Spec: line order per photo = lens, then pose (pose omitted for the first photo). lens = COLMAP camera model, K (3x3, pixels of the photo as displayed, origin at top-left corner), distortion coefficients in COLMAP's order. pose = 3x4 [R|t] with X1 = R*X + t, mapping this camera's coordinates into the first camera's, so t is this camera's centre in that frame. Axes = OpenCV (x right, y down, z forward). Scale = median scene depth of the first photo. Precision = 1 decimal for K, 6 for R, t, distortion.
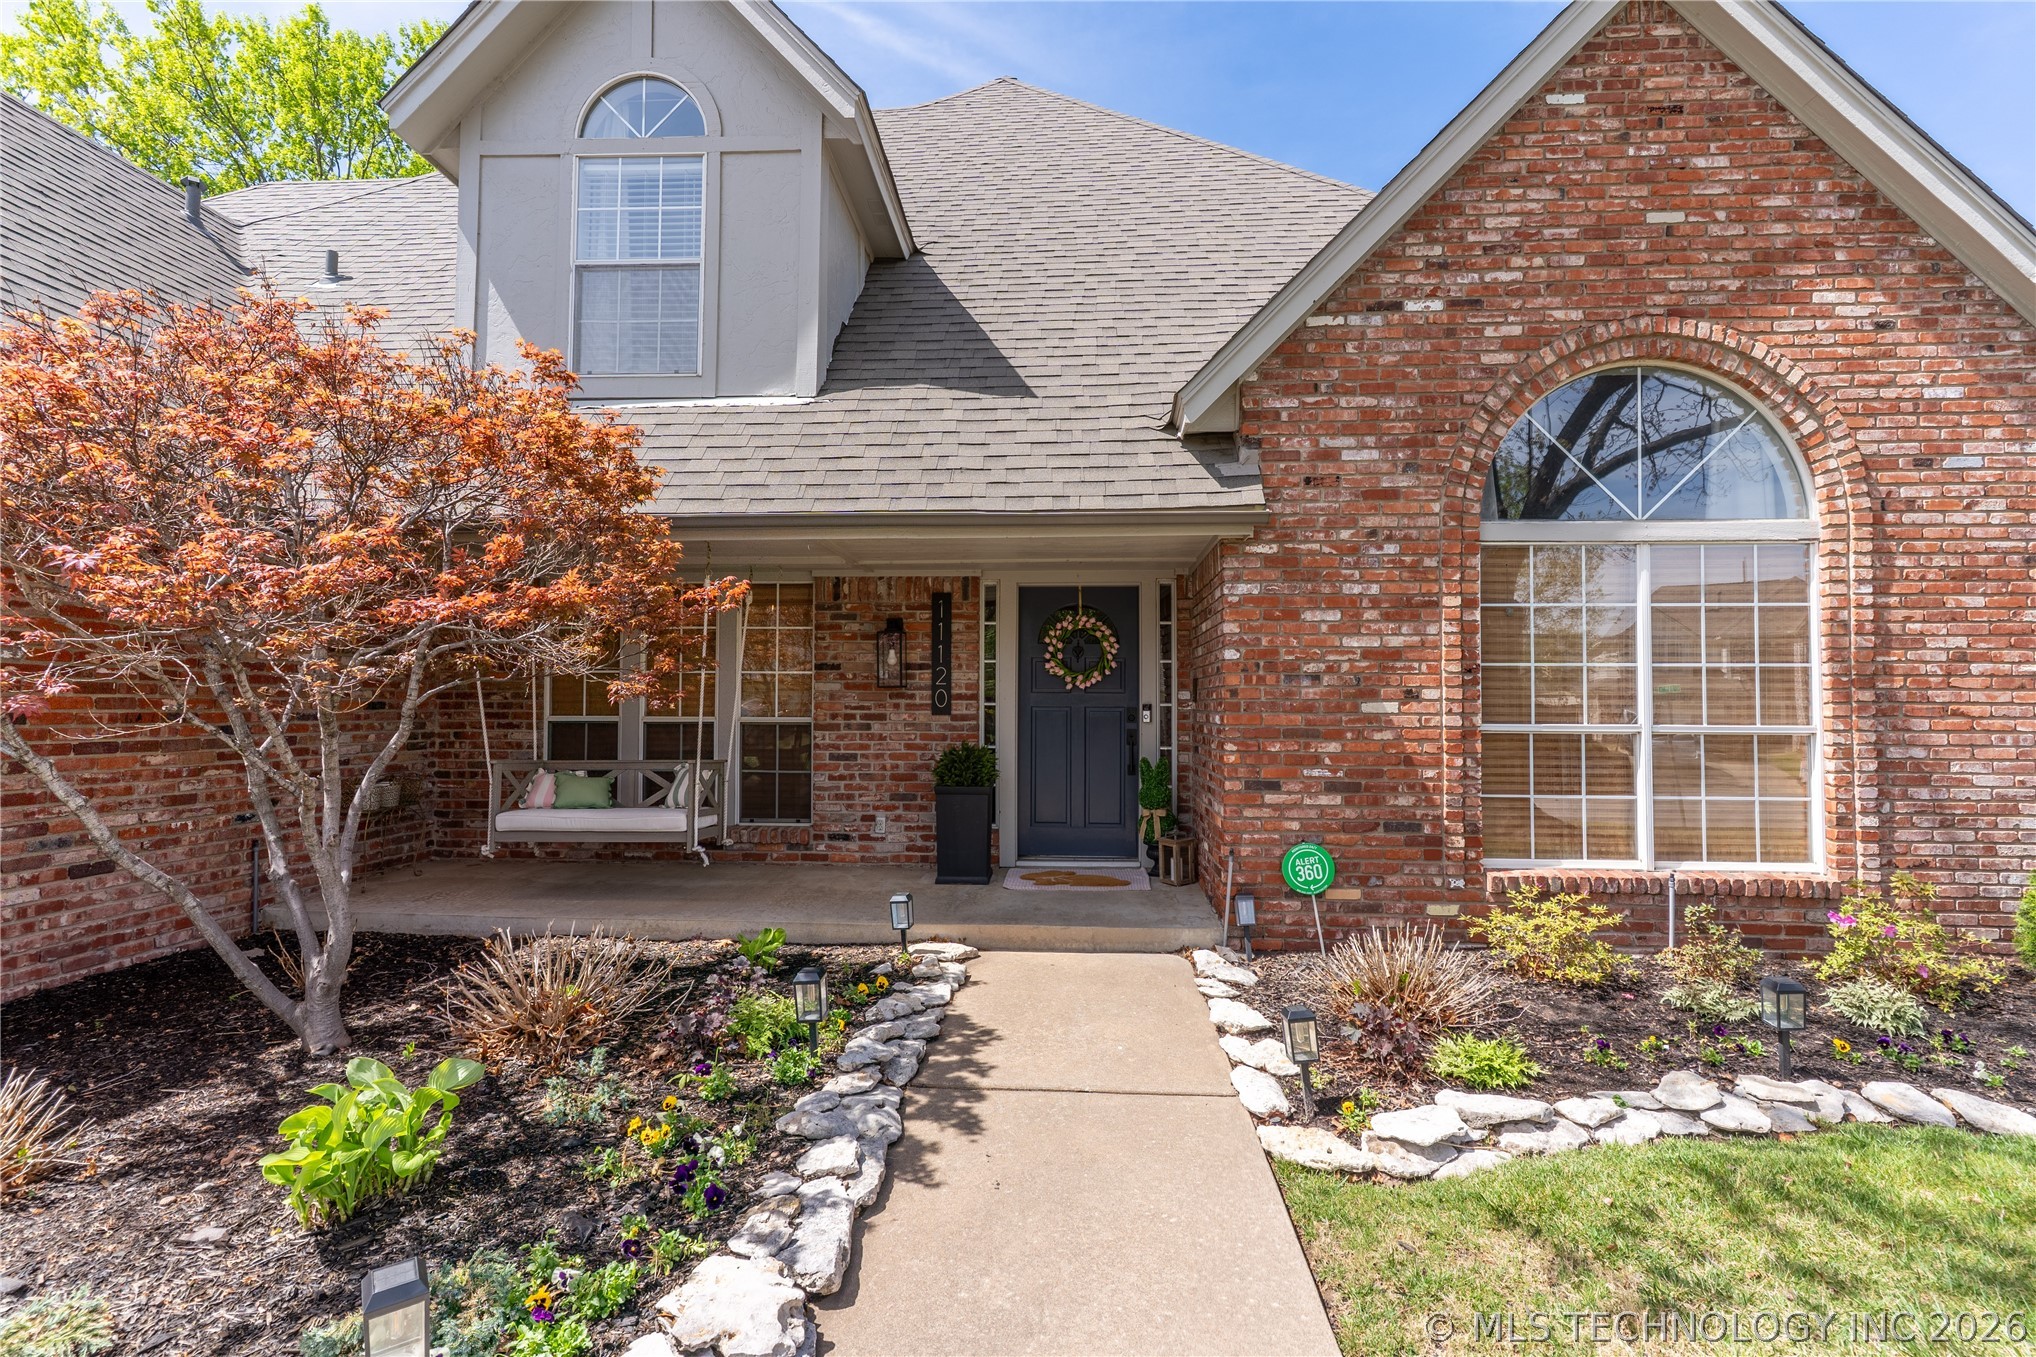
lens RADIAL K [[978.6, 0, 1019.6], [0, 978.6, 667.5], [0, 0, 1]] dist [0.007472, 0.000284]
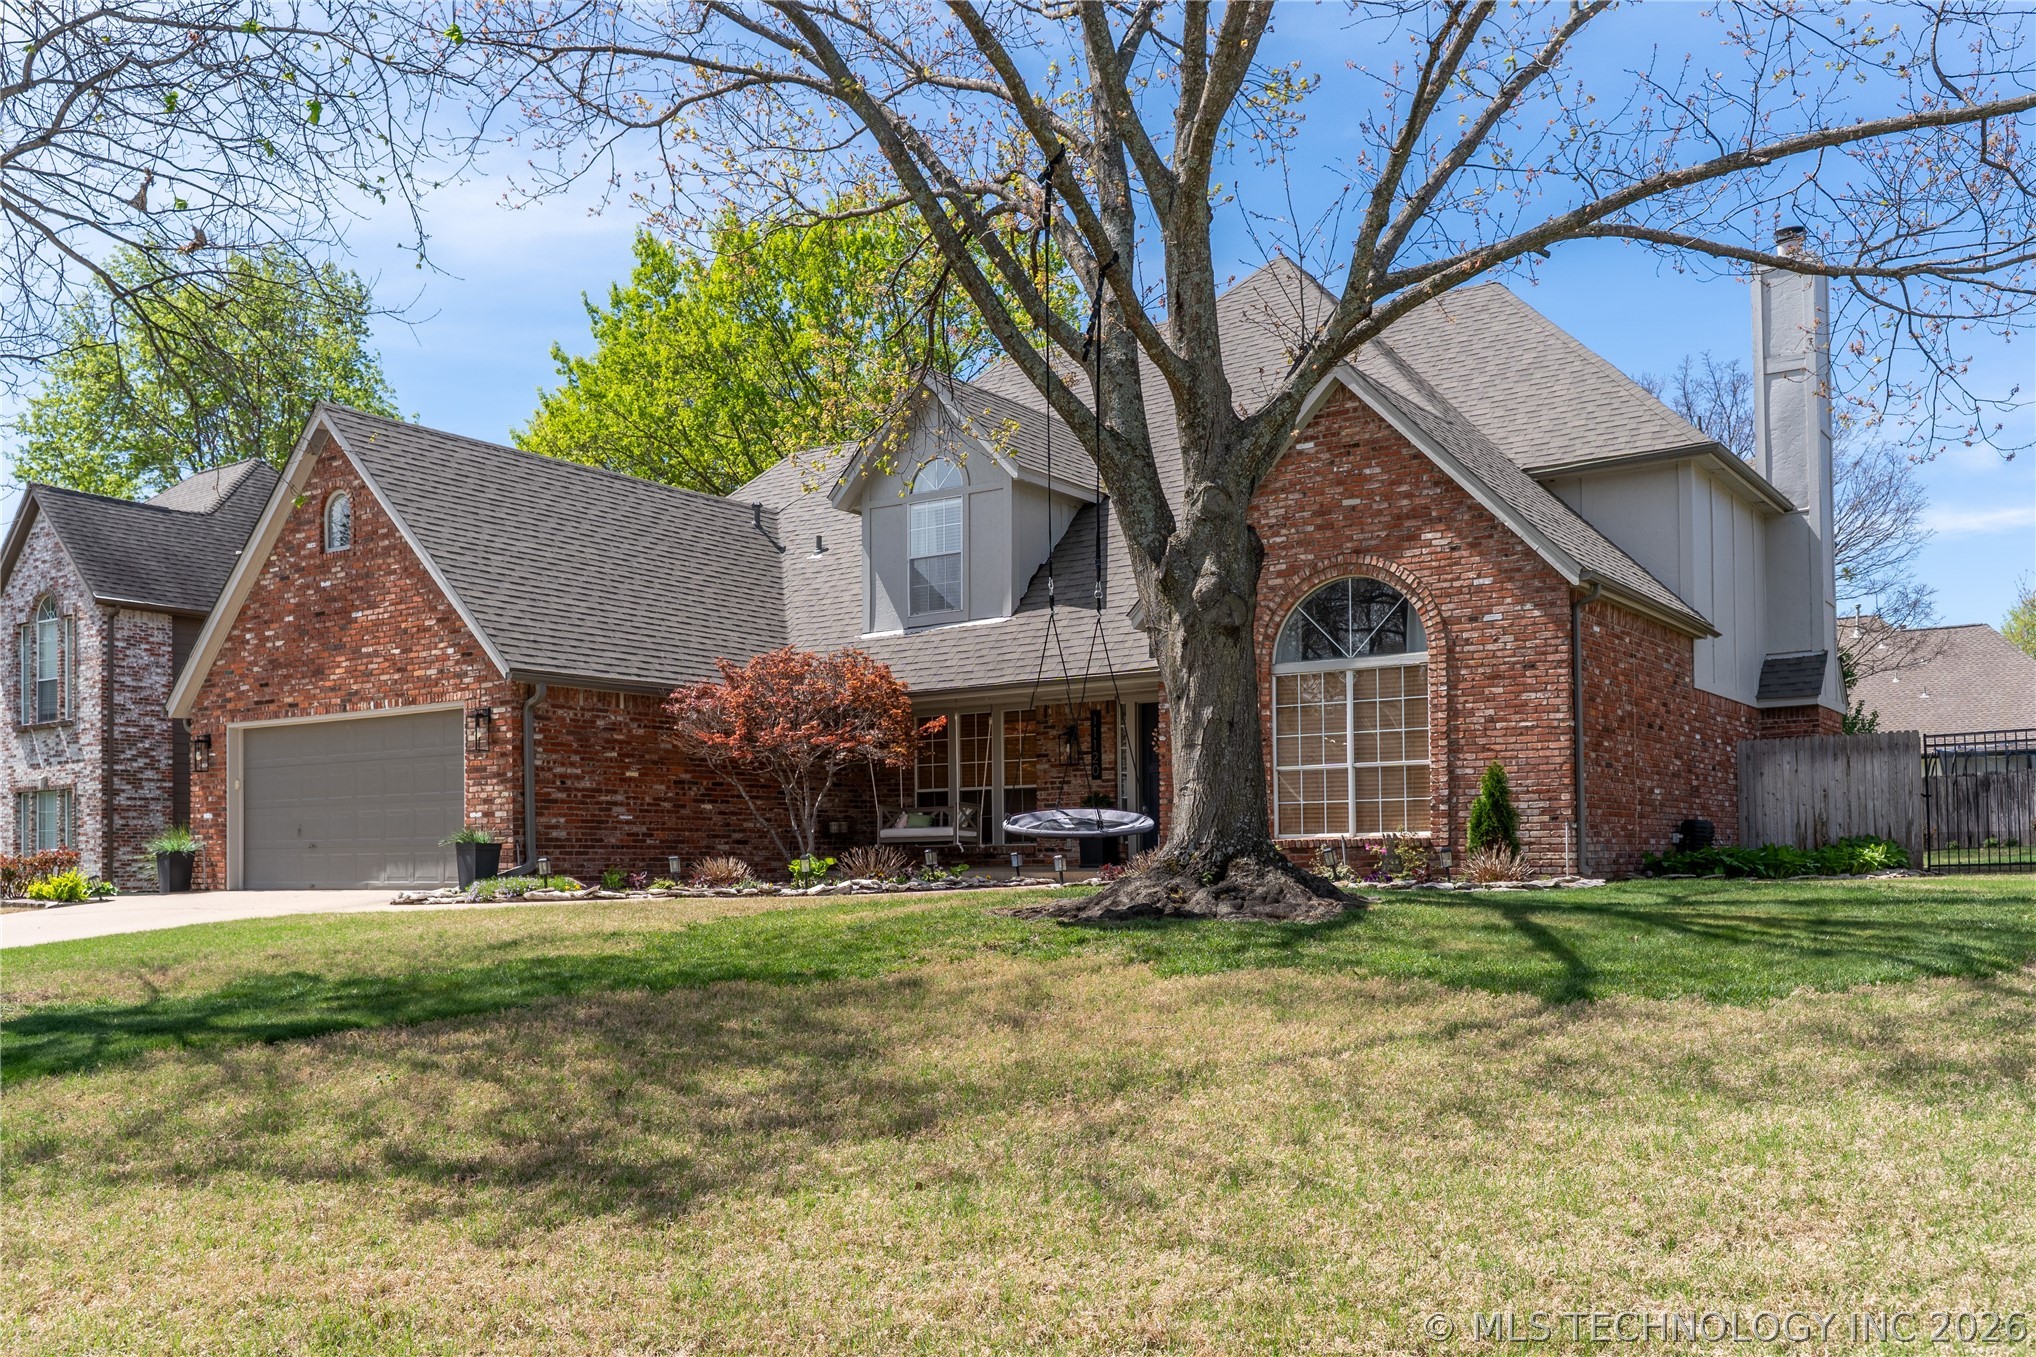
lens RADIAL K [[1660.8, 0, 1017.7], [0, 1660.8, 820.6], [0, 0, 1]] dist [0.002697, 0.001302]
pose [[0.857480, -0.026548, -0.513832, 1.744412], [0.037124, 0.999257, 0.010324, 0.112497], [0.513177, -0.027928, 0.857828, -2.152739]]
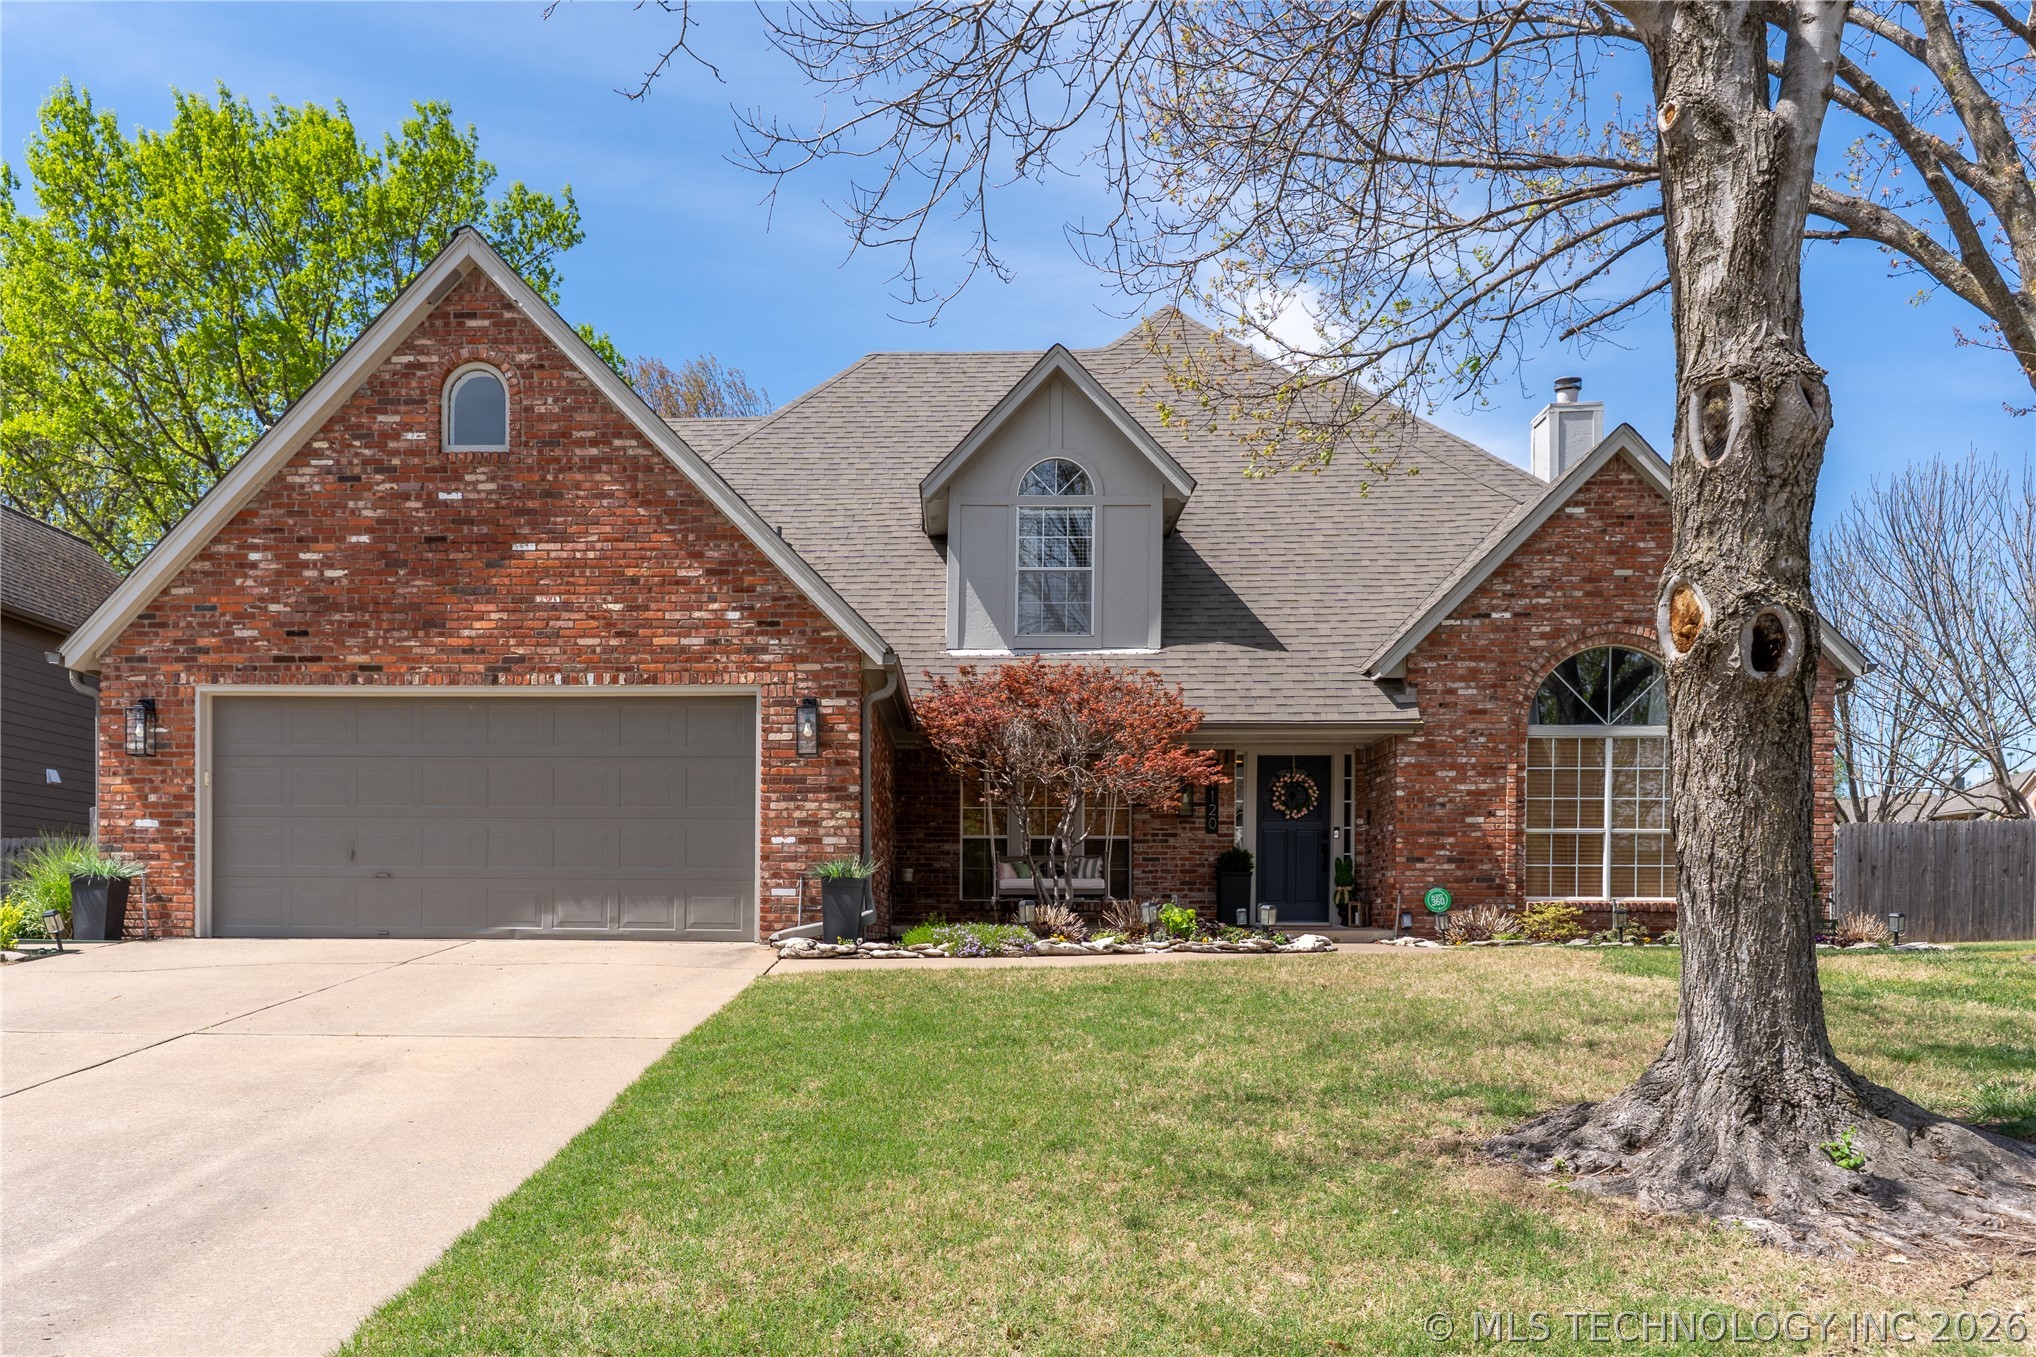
lens RADIAL K [[1615.3, 0, 894.8], [0, 1615.3, 937.1], [0, 0, 1]] dist [0.005177, 0.003923]
pose [[0.999996, 0.002410, -0.001285, -0.799431], [-0.002347, 0.998909, 0.046639, 0.126947], [0.001396, -0.046636, 0.998911, -2.273448]]
